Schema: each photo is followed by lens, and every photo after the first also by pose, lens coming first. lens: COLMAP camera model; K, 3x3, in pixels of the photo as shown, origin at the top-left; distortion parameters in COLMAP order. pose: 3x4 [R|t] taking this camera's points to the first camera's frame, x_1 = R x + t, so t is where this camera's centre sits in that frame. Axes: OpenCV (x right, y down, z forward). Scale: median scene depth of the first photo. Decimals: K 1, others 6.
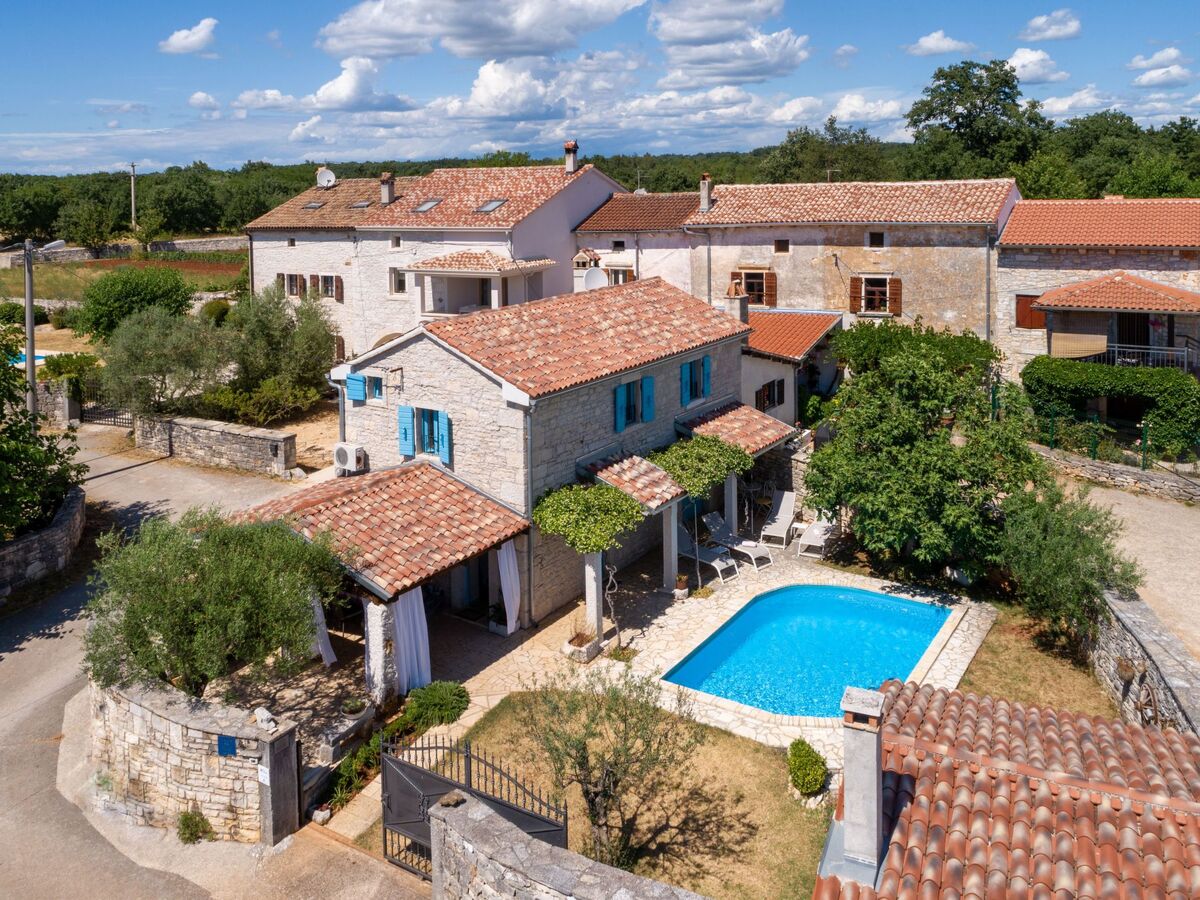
lens RADIAL K [[978.5, 0, 618.1], [0, 978.5, 220.1], [0, 0, 1]] dist [-0.000589, 0.004448]
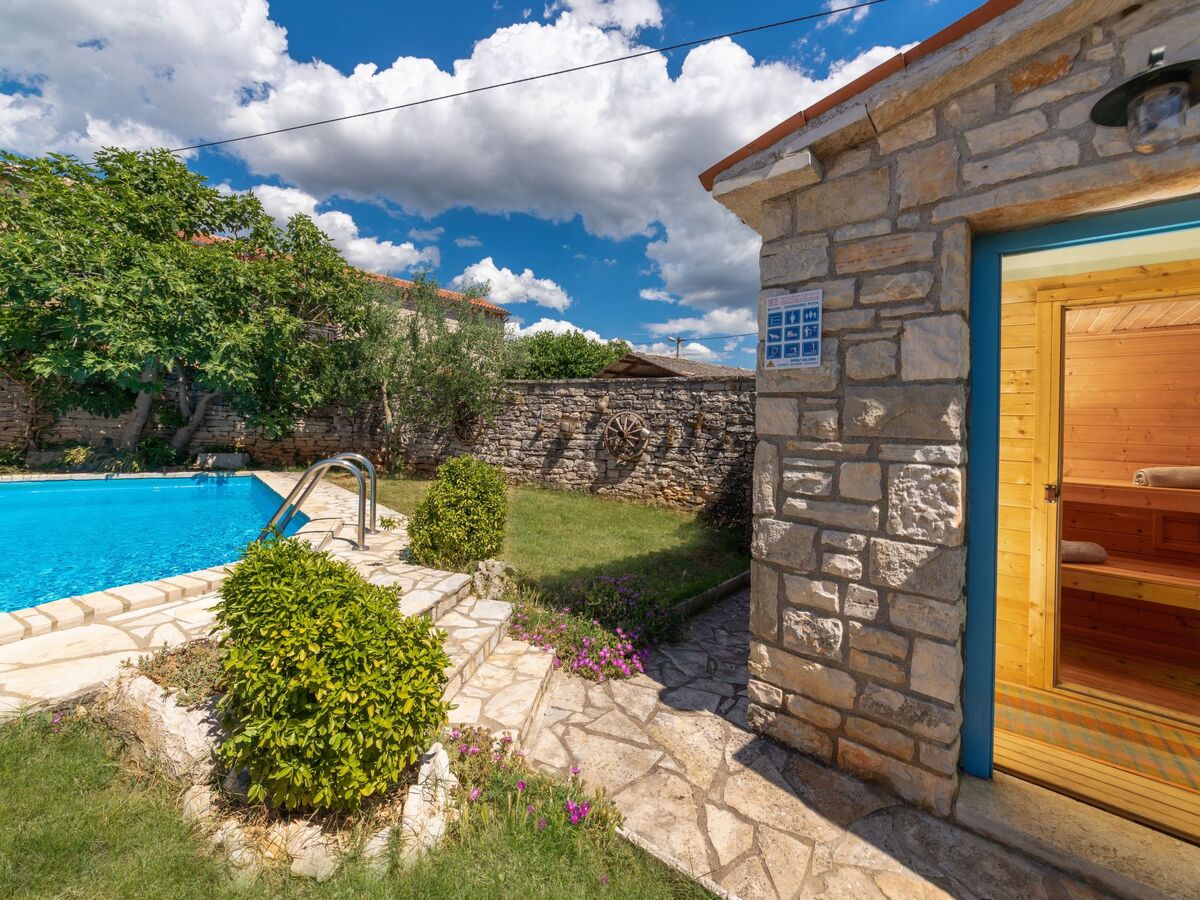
lens RADIAL K [[491.4, 0, 587.5], [0, 491.4, 412.5], [0, 0, 1]] dist [0.000328, 0.000022]
pose [[0.313787, 0.053391, 0.947991, 0.088129], [-0.017178, 0.998574, -0.050554, 0.386375], [-0.949338, -0.000421, 0.314256, 0.691443]]
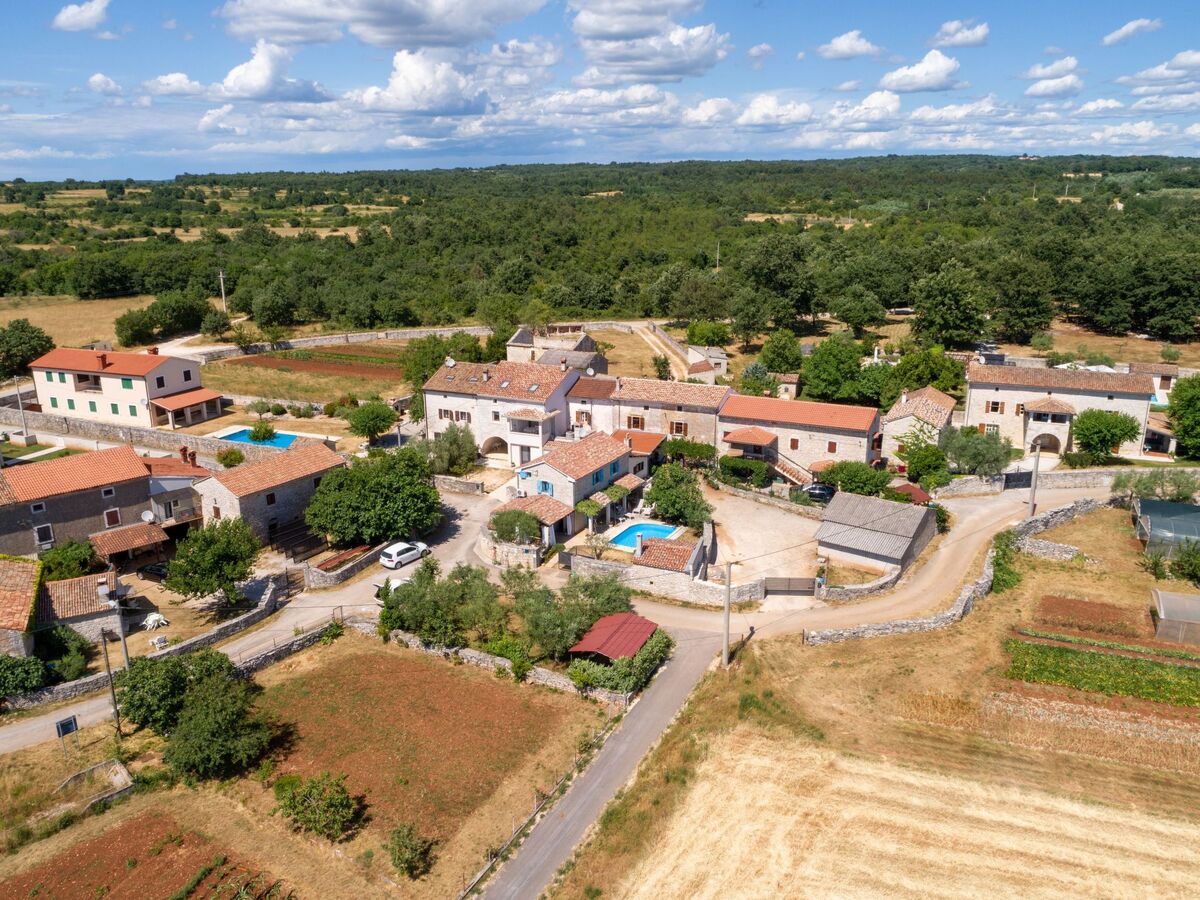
lens RADIAL K [[873.8, 0, 580.4], [0, 873.8, 453.0], [0, 0, 1]] dist [-0.001845, -0.000101]
pose [[0.998818, -0.010452, 0.047474, -0.235308], [-0.001441, 0.969814, 0.243840, -0.802874], [-0.048590, -0.243620, 0.968653, -2.459129]]
